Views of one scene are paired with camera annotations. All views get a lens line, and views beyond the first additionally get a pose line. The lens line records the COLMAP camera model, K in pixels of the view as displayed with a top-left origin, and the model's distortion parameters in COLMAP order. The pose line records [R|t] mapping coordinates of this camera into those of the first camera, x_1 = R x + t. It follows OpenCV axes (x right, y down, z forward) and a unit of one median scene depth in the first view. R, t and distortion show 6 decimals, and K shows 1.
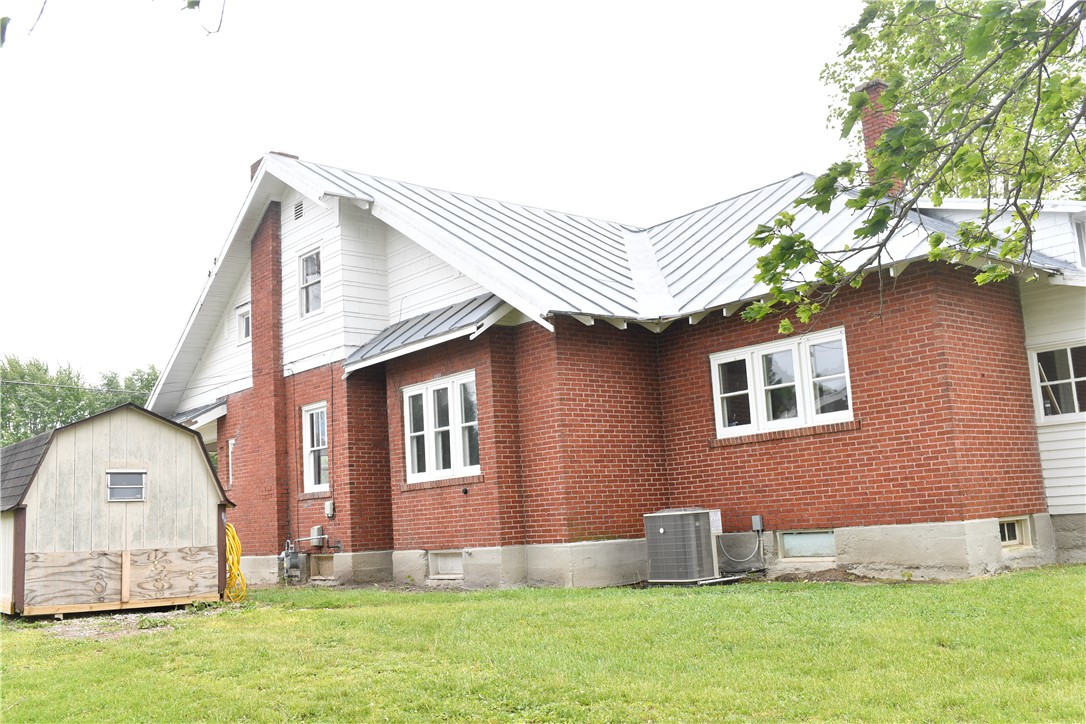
lens RADIAL K [[1064.9, 0, 564.2], [0, 1064.9, 360.4], [0, 0, 1]] dist [-0.091931, 0.009859]
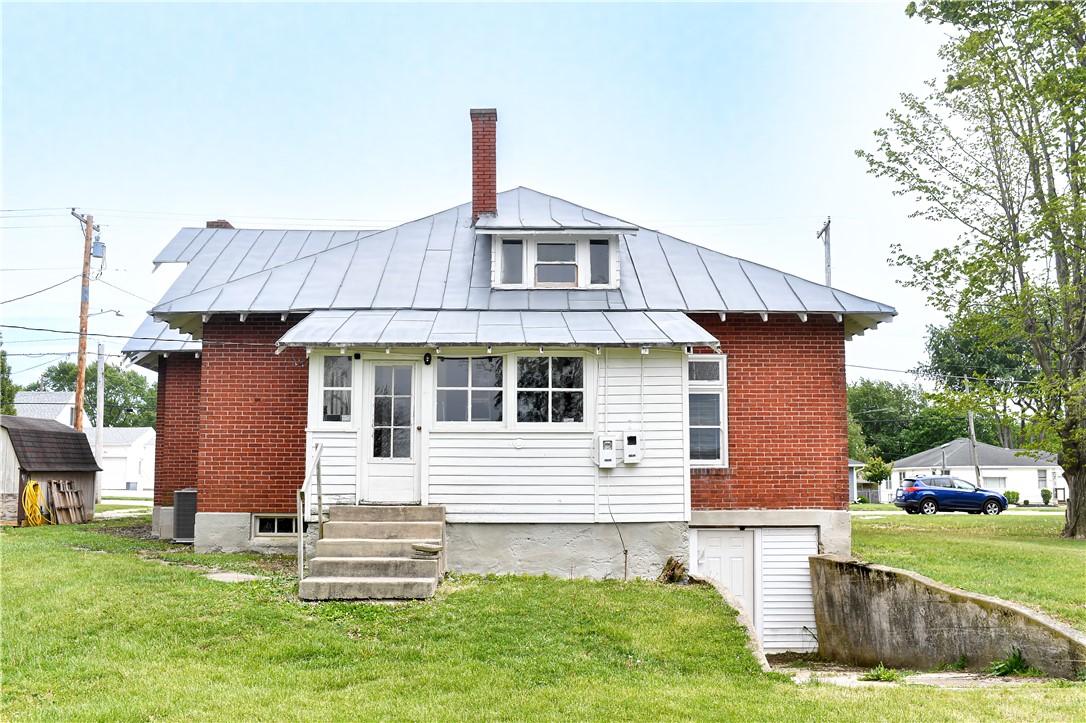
lens RADIAL K [[1064.9, 0, 564.2], [0, 1064.9, 359.9], [0, 0, 1]] dist [-0.091931, 0.009859]
pose [[0.769715, -0.022369, -0.637996, 1.461431], [0.063659, 0.997094, 0.041843, -0.058212], [0.635206, -0.072822, 0.768902, 0.275596]]
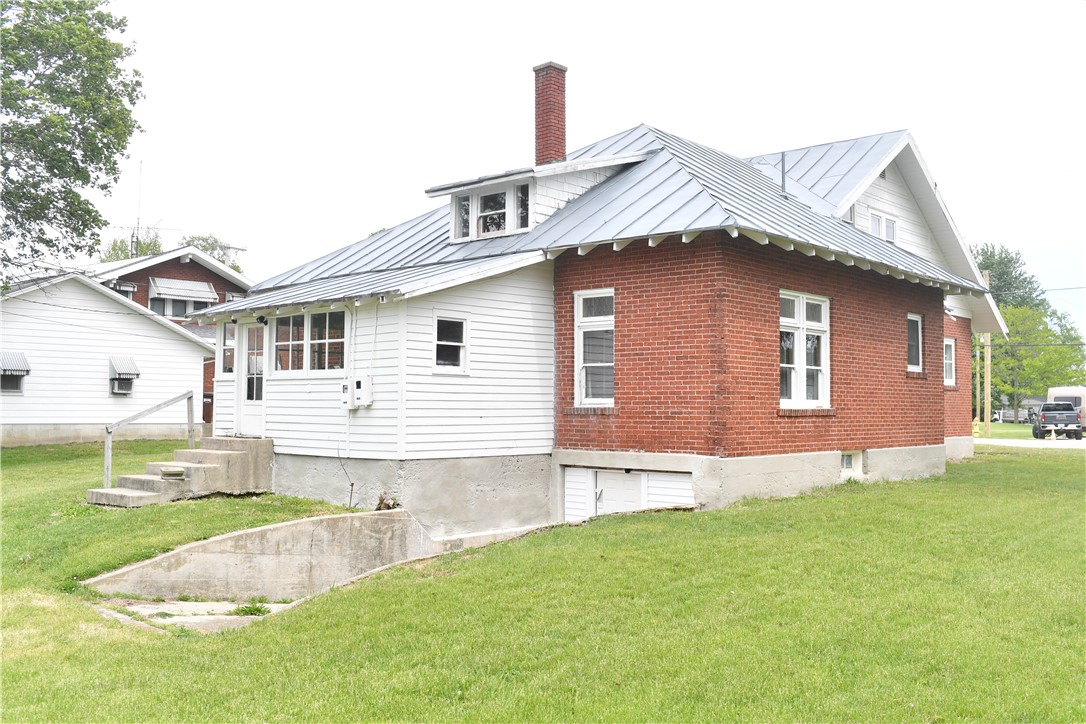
lens RADIAL K [[1064.9, 0, 564.2], [0, 1064.9, 360.4], [0, 0, 1]] dist [-0.091931, 0.009859]
pose [[0.113508, 0.008741, -0.993499, 2.079007], [0.150810, 0.988223, 0.025925, 0.059008], [0.982025, -0.152772, 0.110853, 1.324172]]
